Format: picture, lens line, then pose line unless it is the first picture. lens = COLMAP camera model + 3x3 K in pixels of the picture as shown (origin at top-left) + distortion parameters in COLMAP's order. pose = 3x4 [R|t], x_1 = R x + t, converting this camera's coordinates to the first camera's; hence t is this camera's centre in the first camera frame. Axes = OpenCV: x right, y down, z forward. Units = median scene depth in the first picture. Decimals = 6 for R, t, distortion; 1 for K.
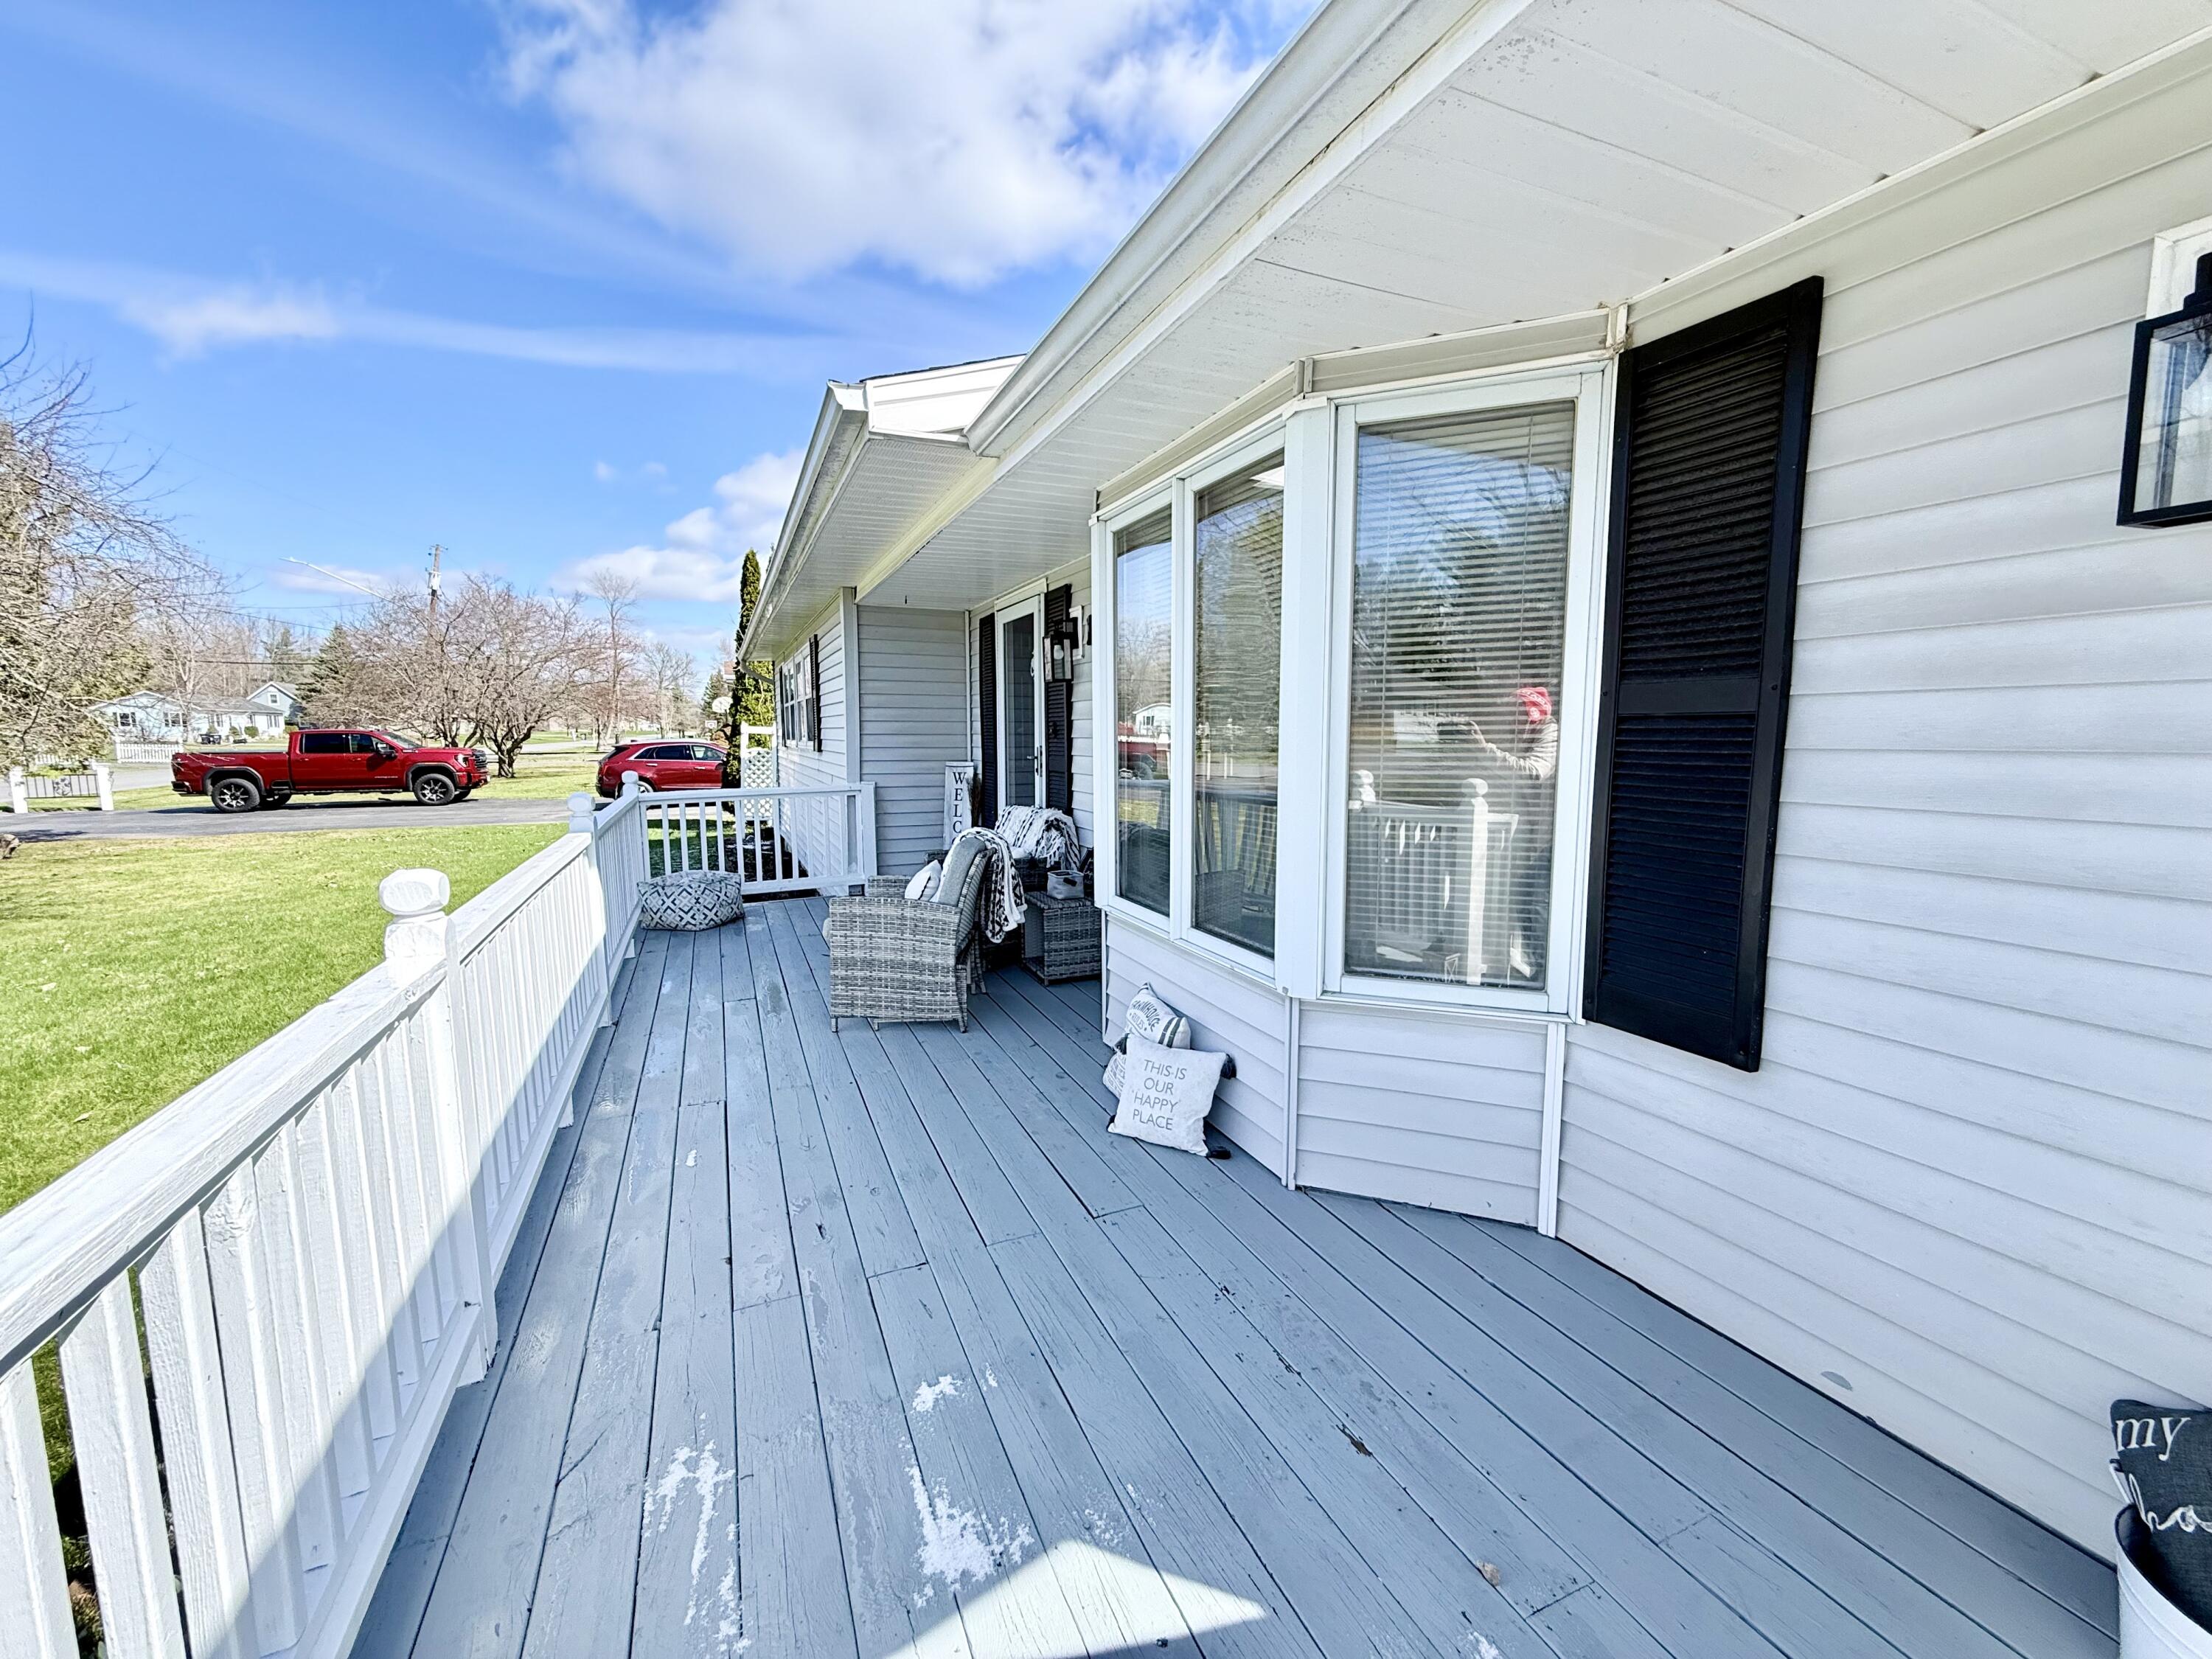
lens RADIAL K [[881.3, 0, 1106.1], [0, 881.3, 825.8], [0, 0, 1]] dist [0.001012, 0.000085]
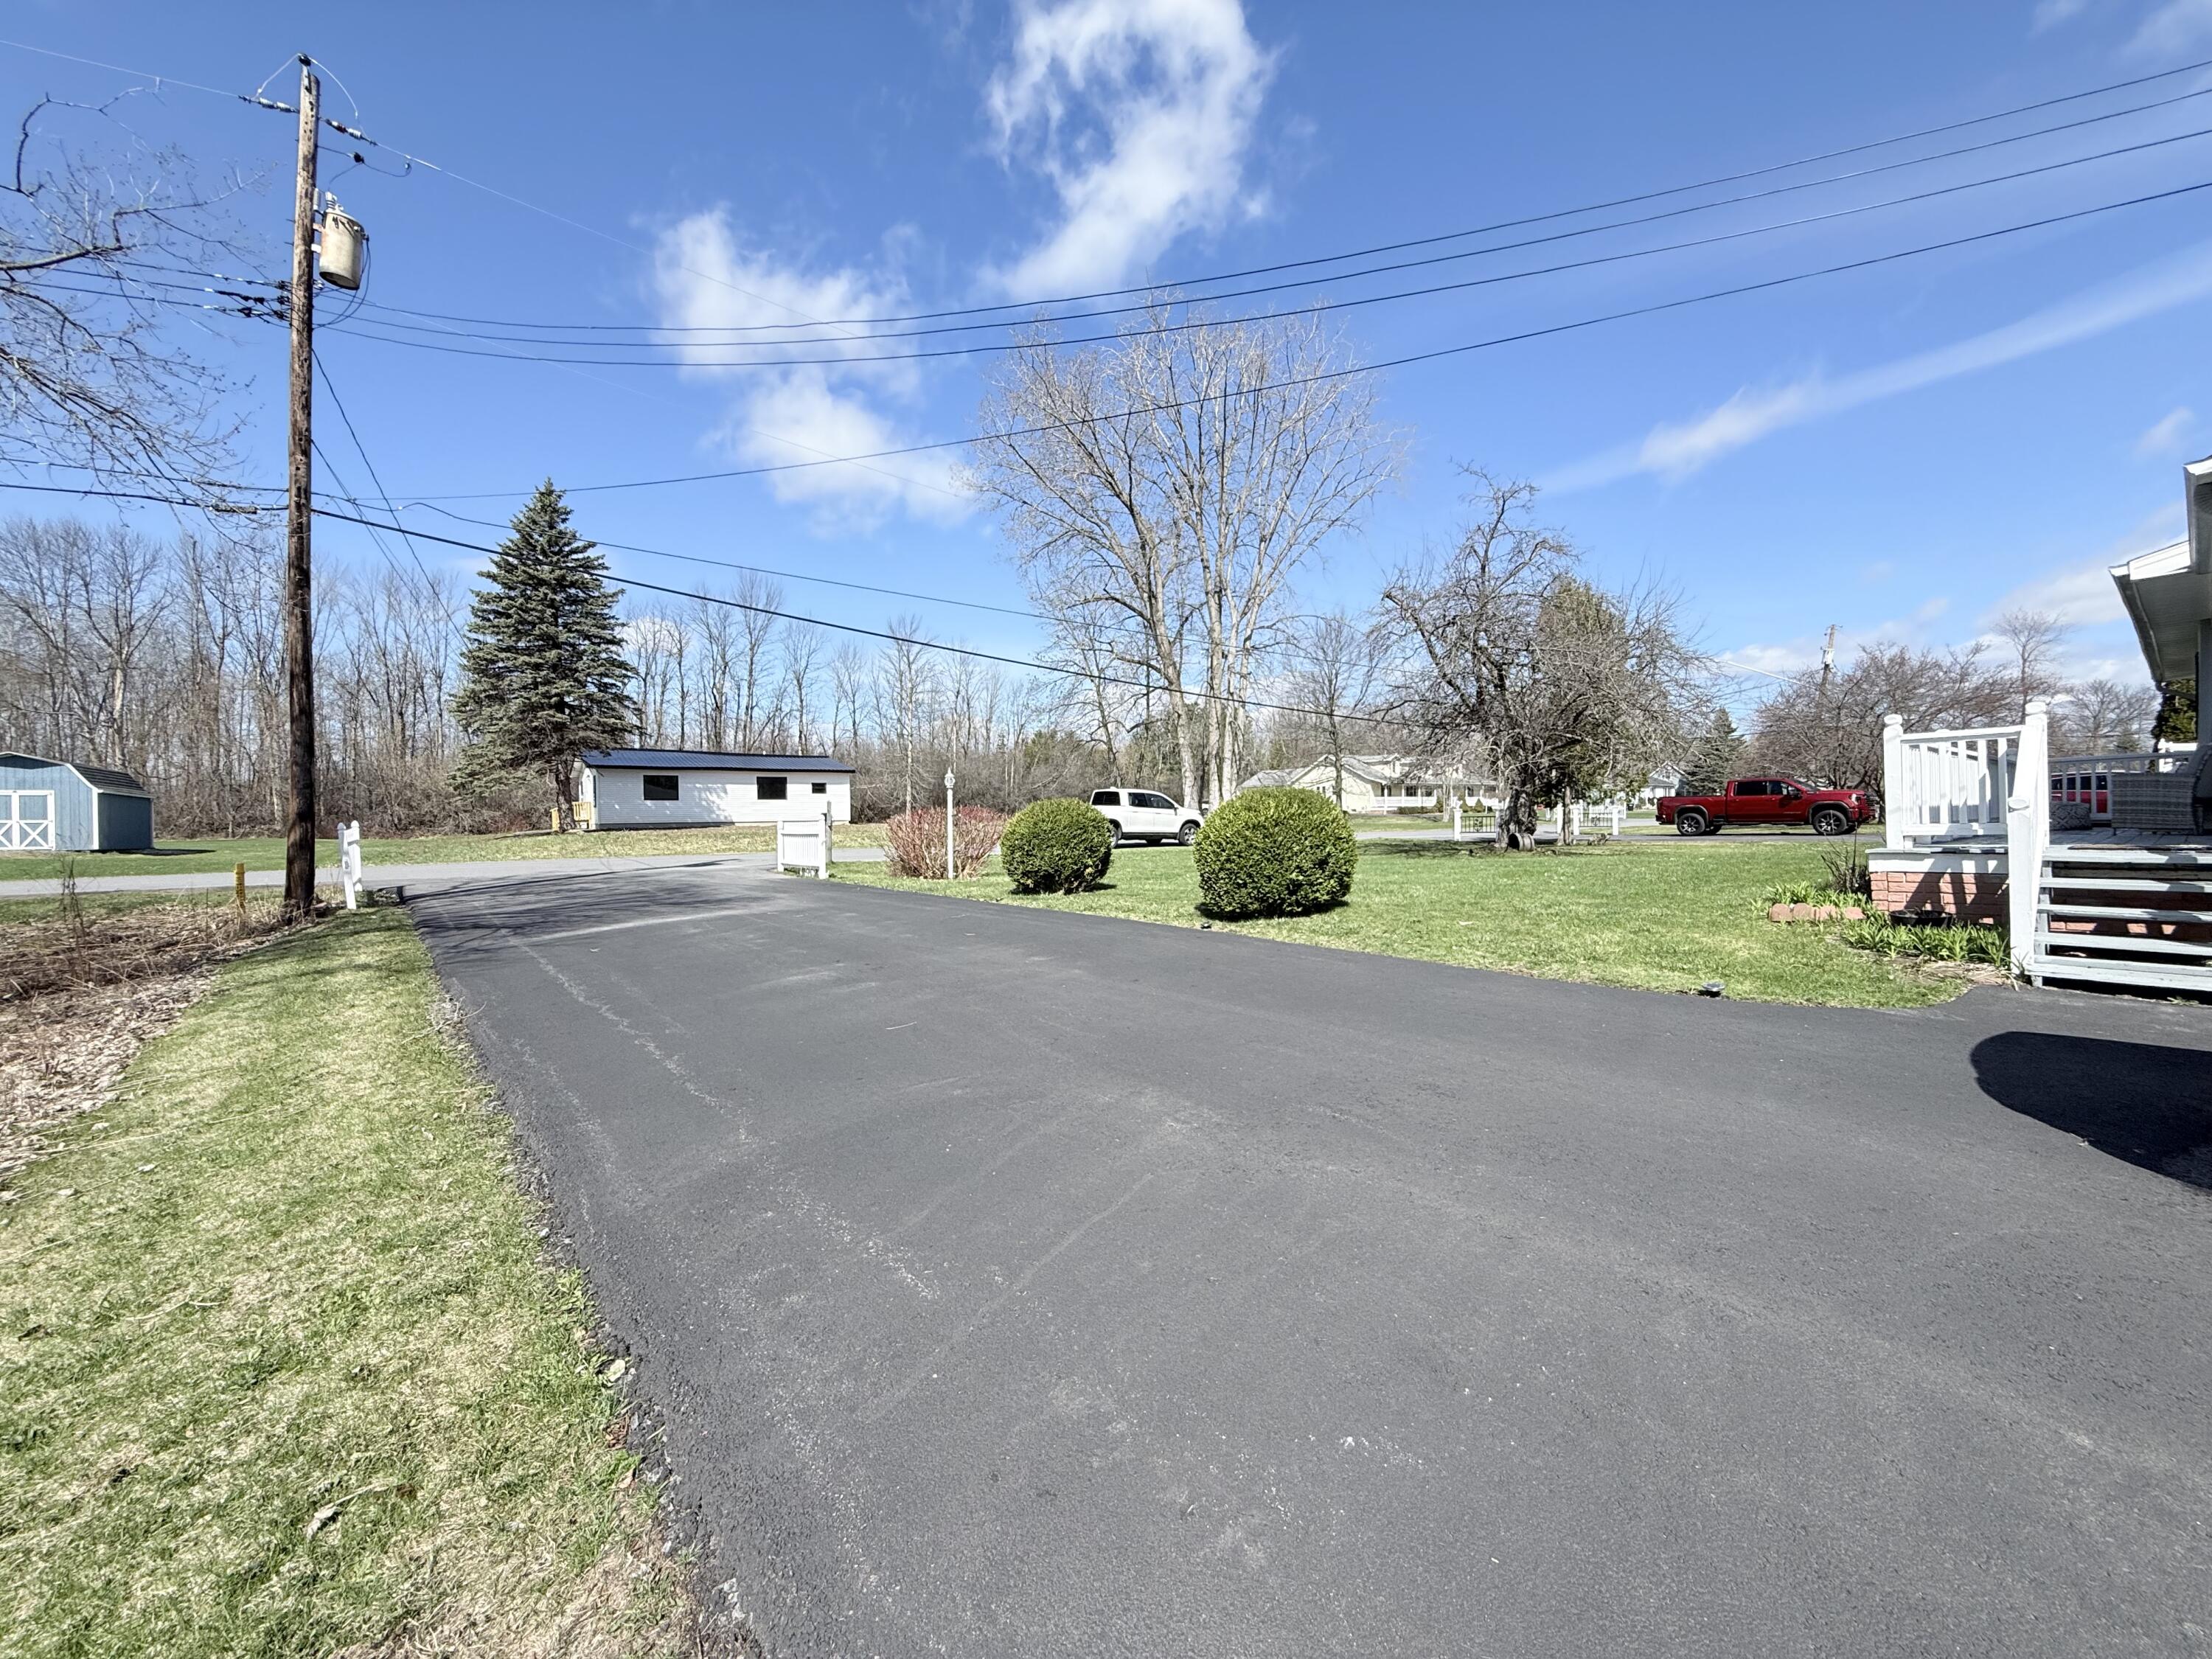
lens RADIAL K [[881.3, 0, 1100.7], [0, 881.3, 823.6], [0, 0, 1]] dist [0.001012, 0.000085]
pose [[0.256106, 0.002313, -0.966646, 0.187941], [-0.083759, 0.996289, -0.019807, 0.072558], [0.963013, 0.086038, 0.255349, -0.322222]]
